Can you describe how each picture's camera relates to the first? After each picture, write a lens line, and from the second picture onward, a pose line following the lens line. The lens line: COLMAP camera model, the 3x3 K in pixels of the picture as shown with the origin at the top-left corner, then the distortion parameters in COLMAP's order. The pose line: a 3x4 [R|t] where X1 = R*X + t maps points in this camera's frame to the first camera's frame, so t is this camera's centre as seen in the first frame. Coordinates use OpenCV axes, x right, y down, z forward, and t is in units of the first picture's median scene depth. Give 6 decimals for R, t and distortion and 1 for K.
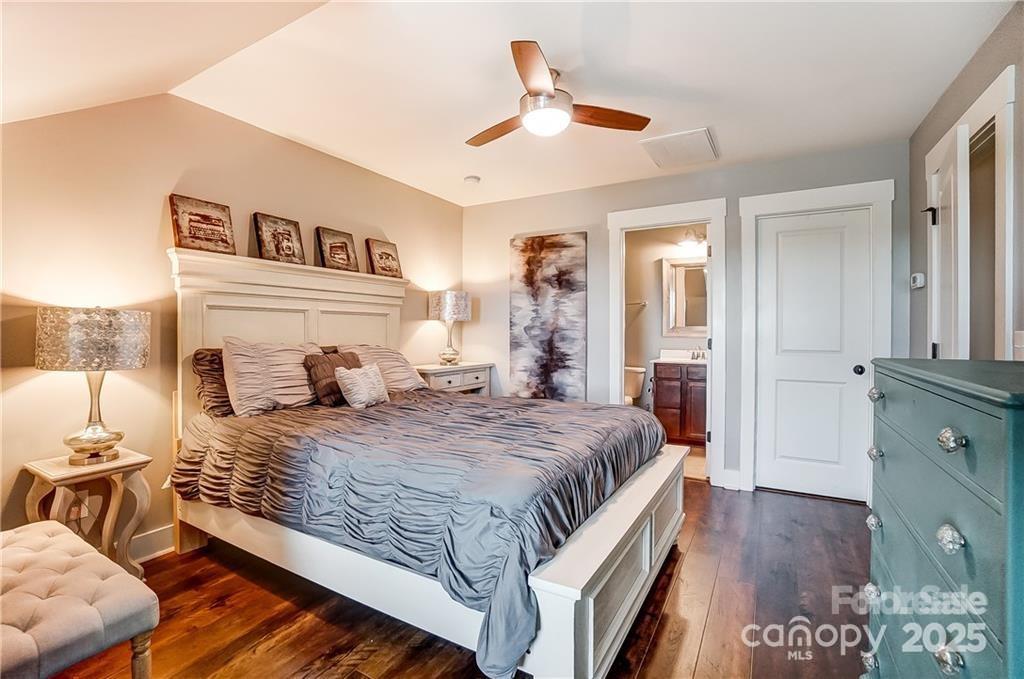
lens RADIAL K [[456.5, 0, 513.2], [0, 456.5, 337.3], [0, 0, 1]] dist [-0.048830, 0.006051]
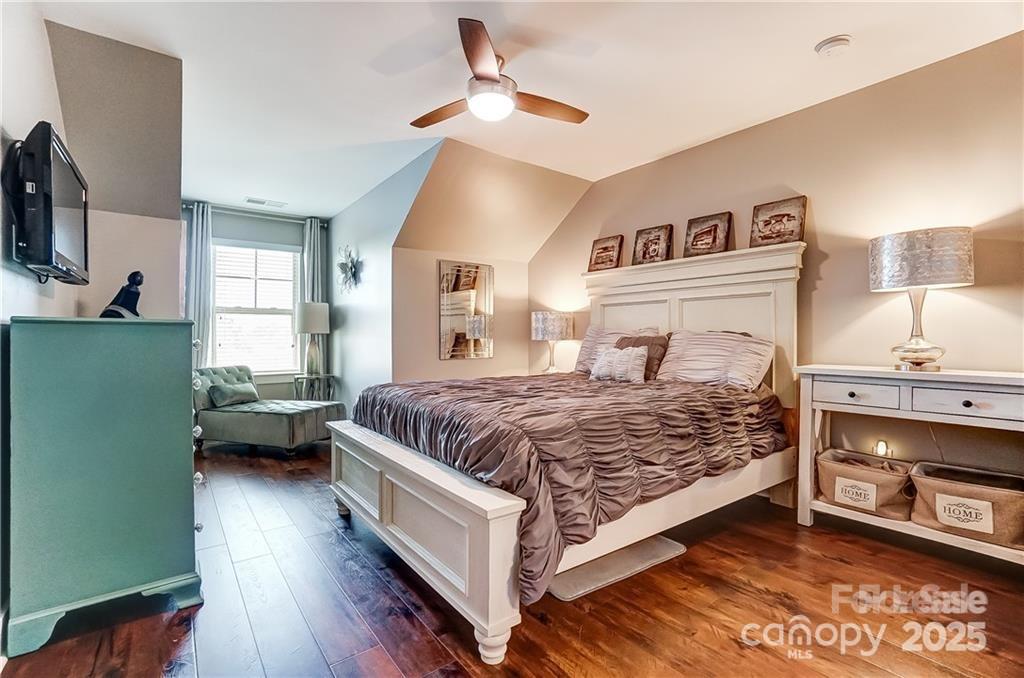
lens RADIAL K [[456.5, 0, 511.1], [0, 456.5, 336.3], [0, 0, 1]] dist [-0.048830, 0.006051]
pose [[-0.374471, 0.001521, -0.927238, 0.773464], [-0.005161, 0.999980, 0.003725, 0.030841], [0.927224, 0.006180, -0.374455, 1.086734]]
